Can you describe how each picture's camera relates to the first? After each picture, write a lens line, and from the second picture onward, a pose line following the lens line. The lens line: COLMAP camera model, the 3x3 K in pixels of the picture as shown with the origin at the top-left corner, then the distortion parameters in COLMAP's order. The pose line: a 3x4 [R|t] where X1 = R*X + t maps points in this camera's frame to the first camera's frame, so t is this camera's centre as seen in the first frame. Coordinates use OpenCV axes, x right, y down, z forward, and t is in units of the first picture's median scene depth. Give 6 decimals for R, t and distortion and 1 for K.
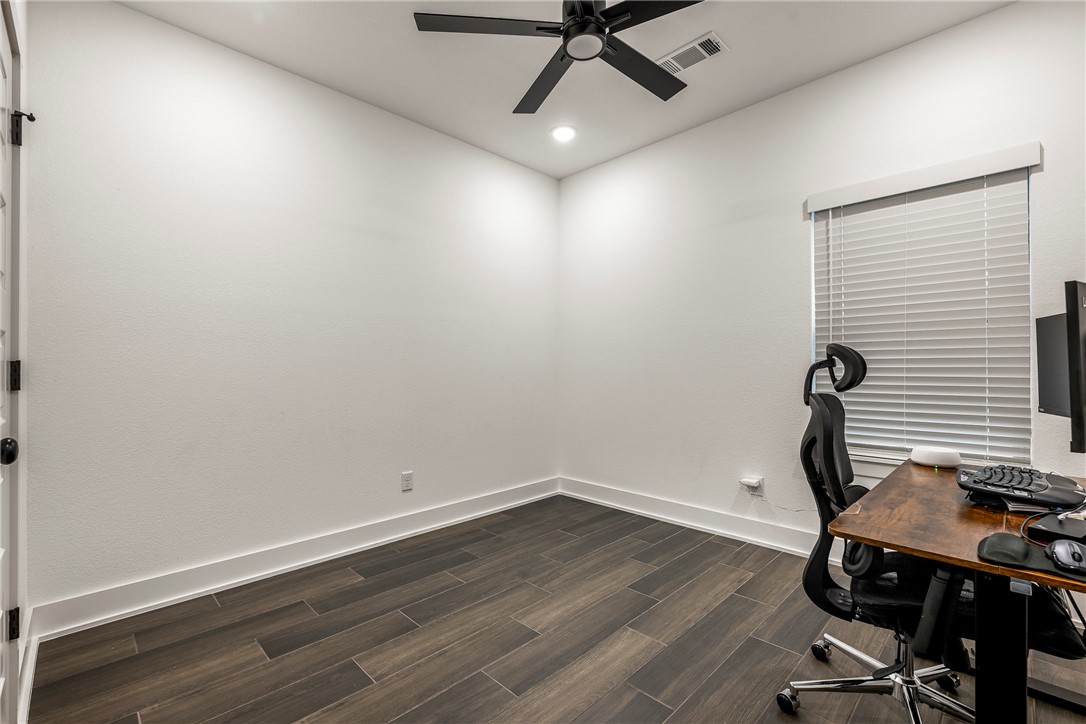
lens RADIAL K [[469.1, 0, 543.0], [0, 469.1, 362.0], [0, 0, 1]] dist [0.001223, 0.000182]
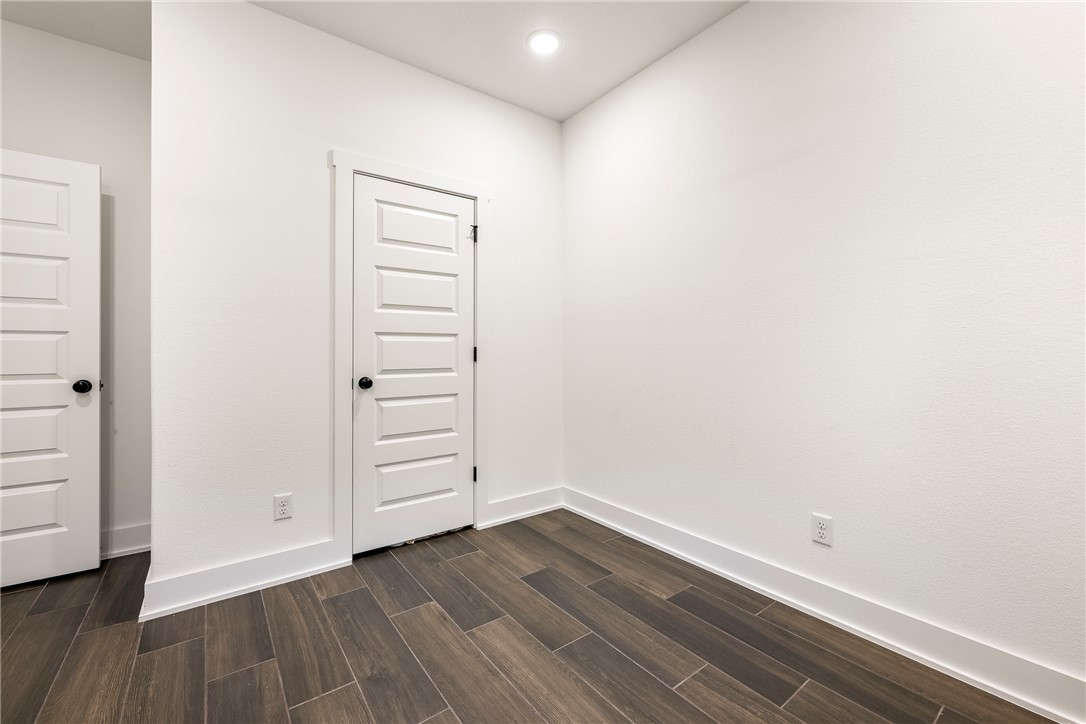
lens RADIAL K [[451.6, 0, 544.4], [0, 451.6, 356.6], [0, 0, 1]] dist [-0.001150, -0.000138]
pose [[-0.141207, 0.015046, -0.989866, 0.569092], [0.017313, 0.999769, 0.012727, 0.014552], [0.989829, -0.015340, -0.141435, 1.149558]]
